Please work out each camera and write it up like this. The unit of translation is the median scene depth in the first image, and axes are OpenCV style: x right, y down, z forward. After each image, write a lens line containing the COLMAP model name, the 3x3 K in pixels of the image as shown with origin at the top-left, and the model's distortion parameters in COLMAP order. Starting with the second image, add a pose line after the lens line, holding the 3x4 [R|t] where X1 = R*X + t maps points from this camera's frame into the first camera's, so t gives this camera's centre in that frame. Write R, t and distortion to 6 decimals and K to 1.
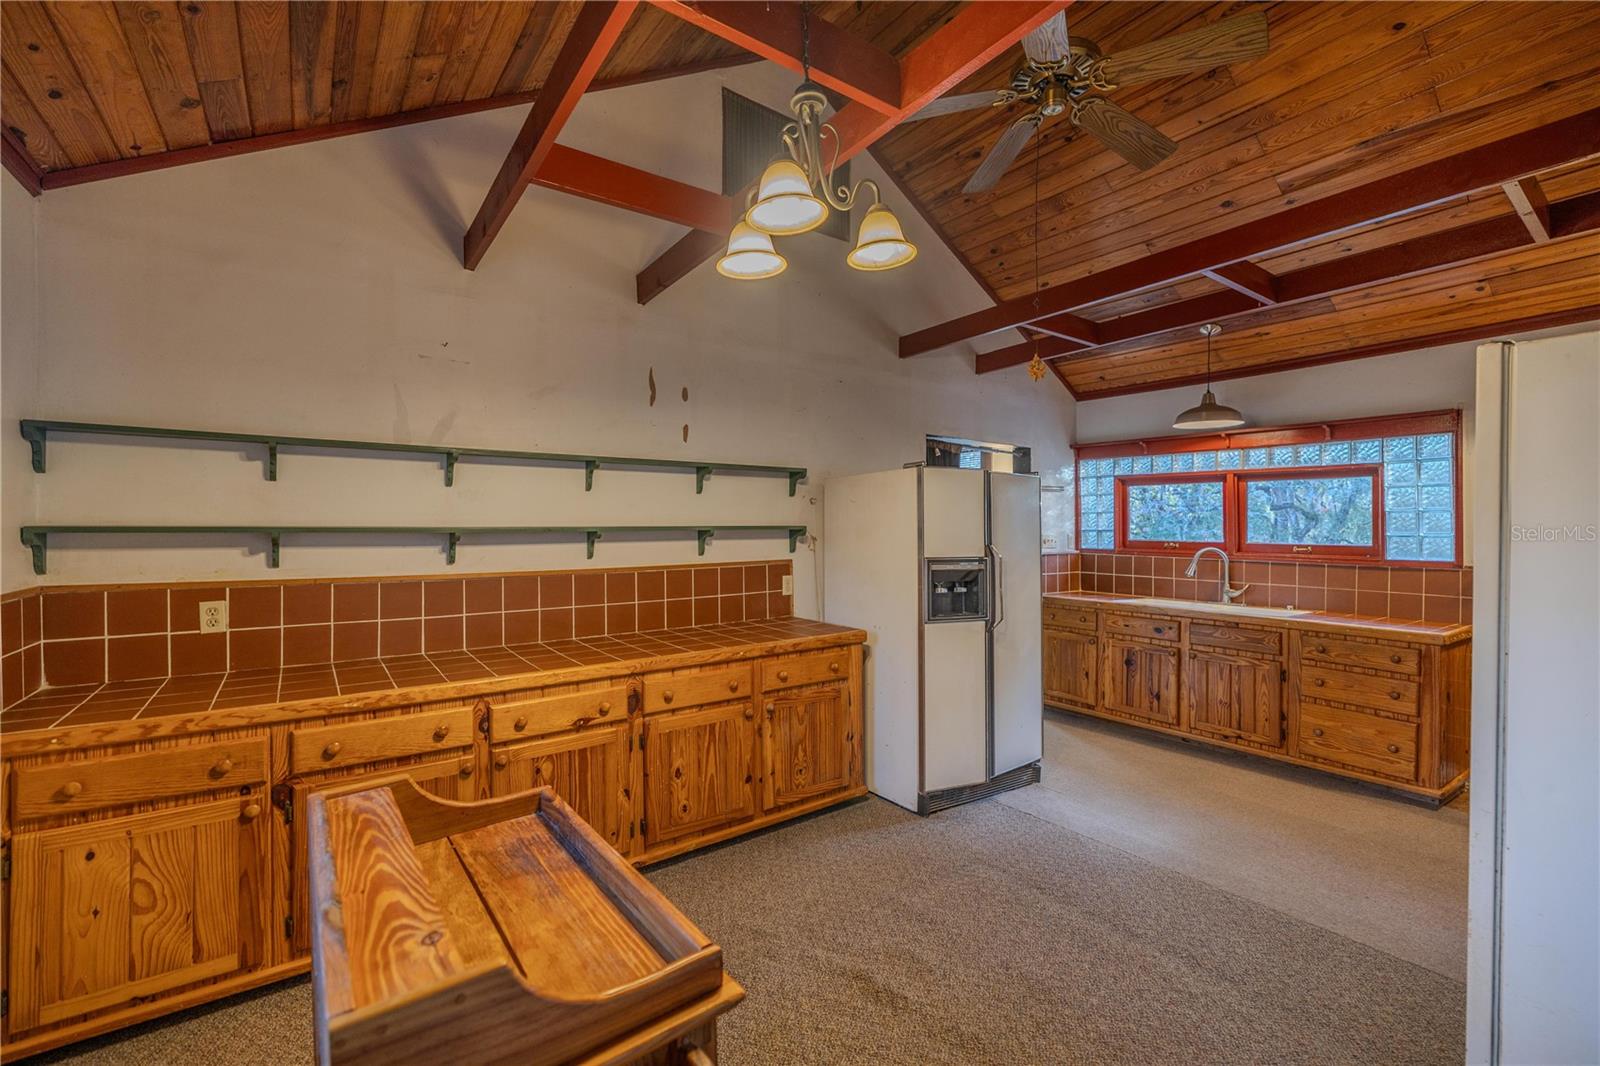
lens RADIAL K [[675.1, 0, 800.5], [0, 675.1, 534.0], [0, 0, 1]] dist [0.000614, -0.000109]
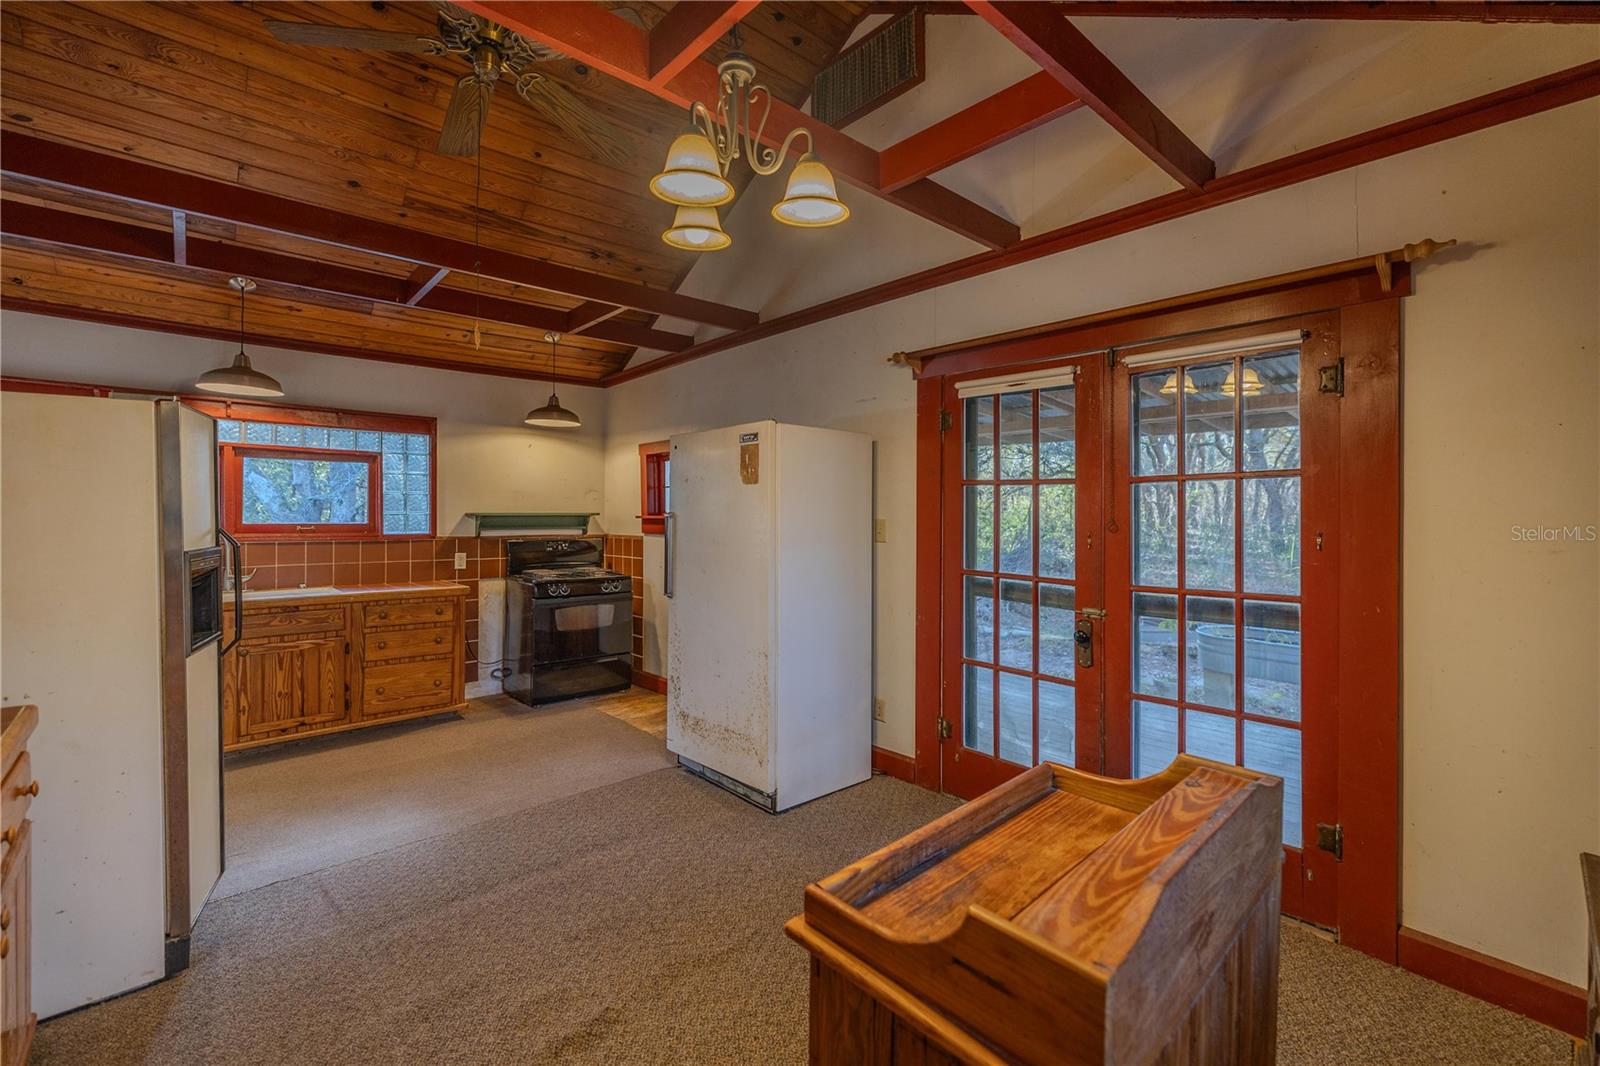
lens RADIAL K [[675.1, 0, 795.1], [0, 675.1, 510.8], [0, 0, 1]] dist [0.000614, -0.000109]
pose [[-0.097541, 0.000980, 0.995231, -0.390152], [0.006388, 0.999980, -0.000359, 0.001299], [-0.995211, 0.006322, -0.097545, 0.406725]]
